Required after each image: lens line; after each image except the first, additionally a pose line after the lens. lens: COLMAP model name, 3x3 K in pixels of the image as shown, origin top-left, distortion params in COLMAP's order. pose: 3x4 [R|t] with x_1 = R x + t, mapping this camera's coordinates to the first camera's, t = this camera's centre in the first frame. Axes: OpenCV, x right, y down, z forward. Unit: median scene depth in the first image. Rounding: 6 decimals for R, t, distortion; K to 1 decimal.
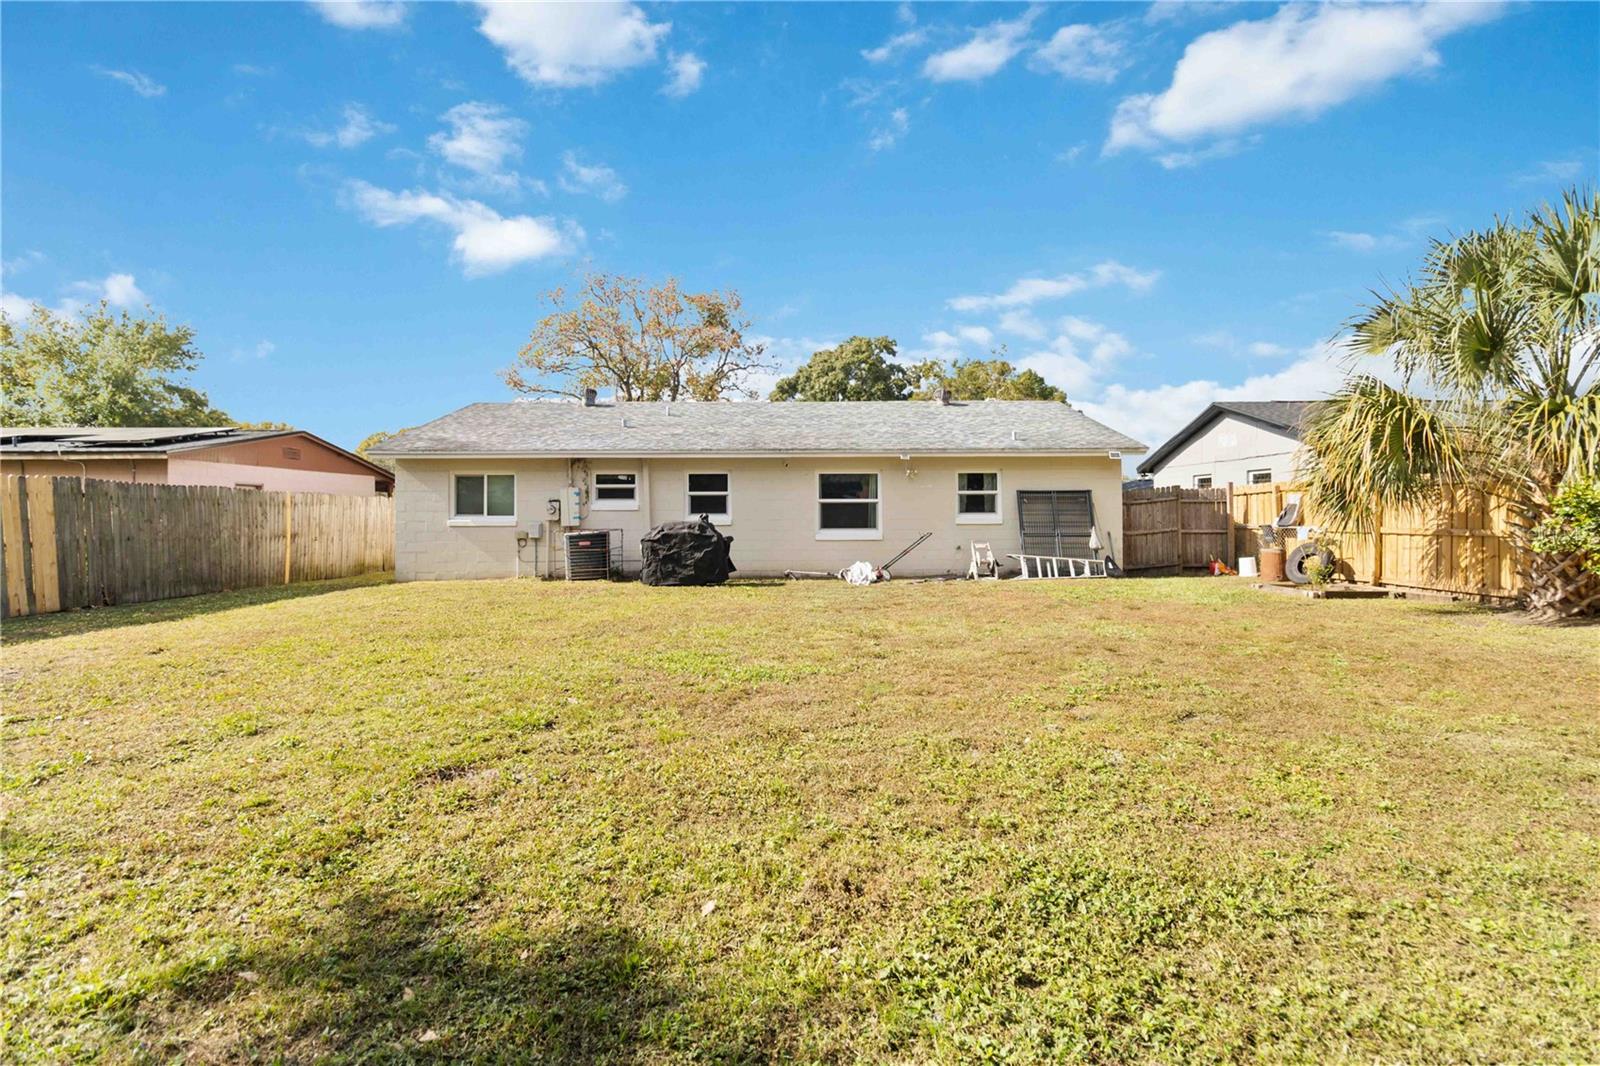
lens RADIAL K [[751.0, 0, 805.6], [0, 751.0, 502.7], [0, 0, 1]] dist [0.018258, 0.000125]
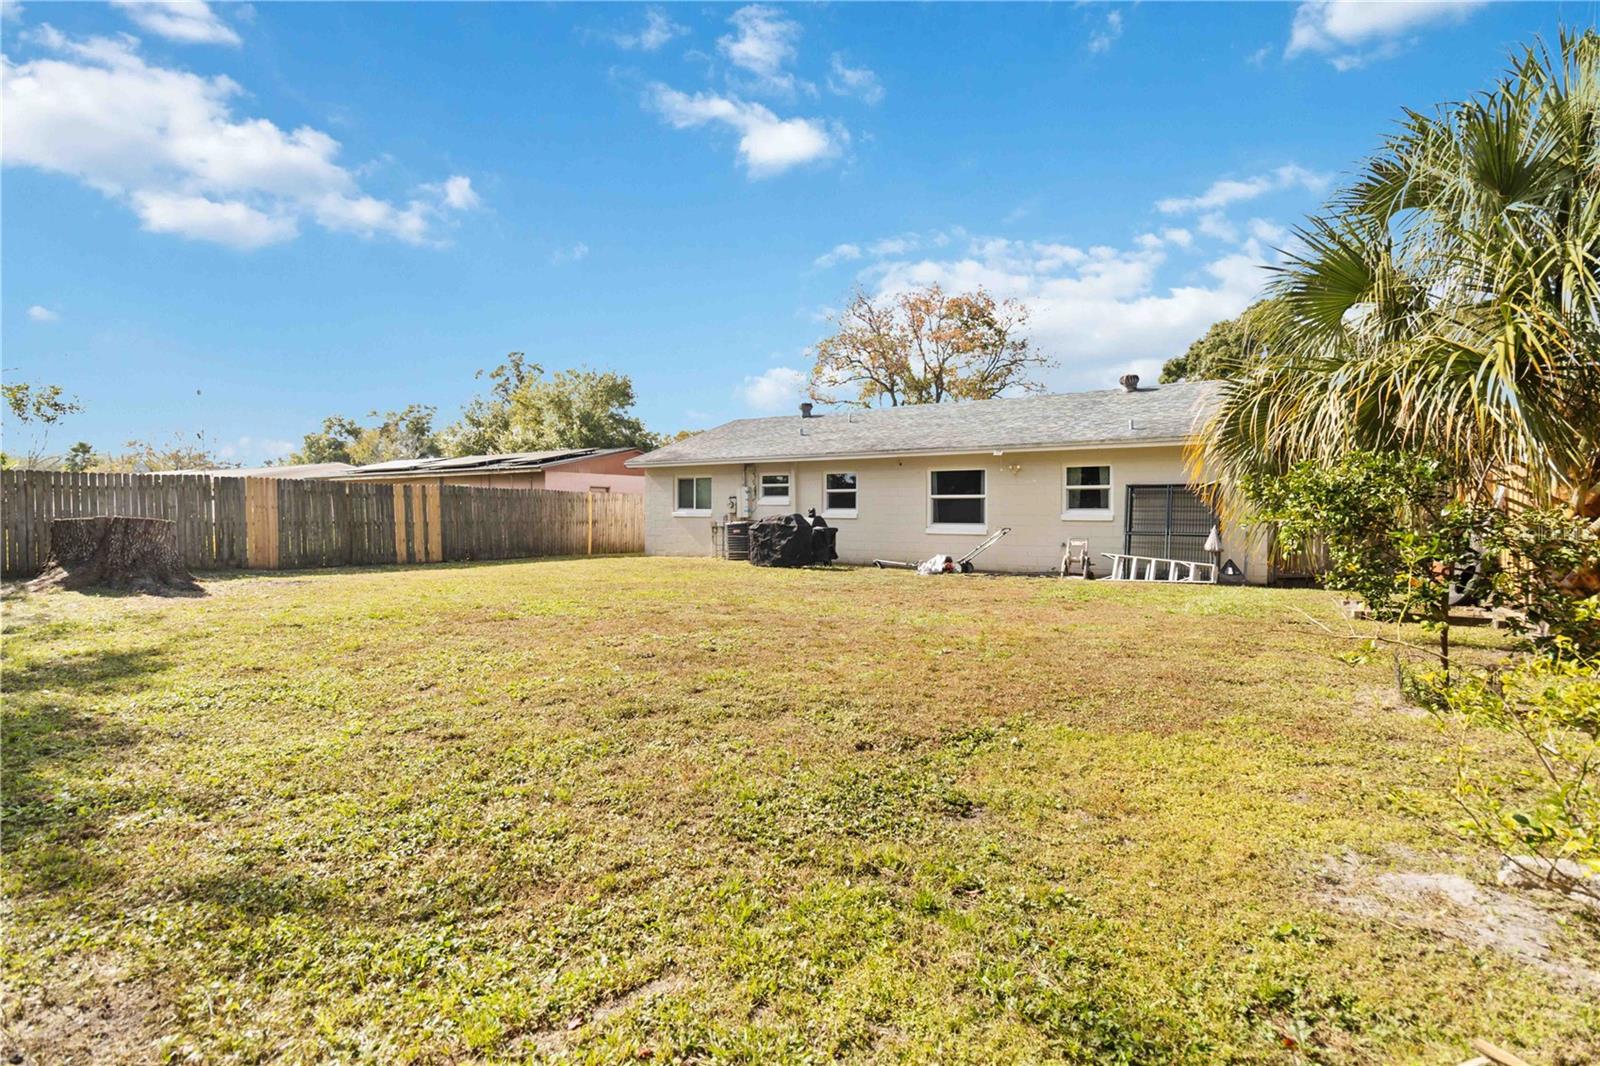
lens RADIAL K [[751.0, 0, 805.6], [0, 751.0, 502.7], [0, 0, 1]] dist [0.018258, 0.000125]
pose [[0.830921, 0.000707, -0.556390, 0.467843], [0.003313, 0.999975, 0.006218, -0.001256], [0.556380, -0.007010, 0.830898, 0.014189]]
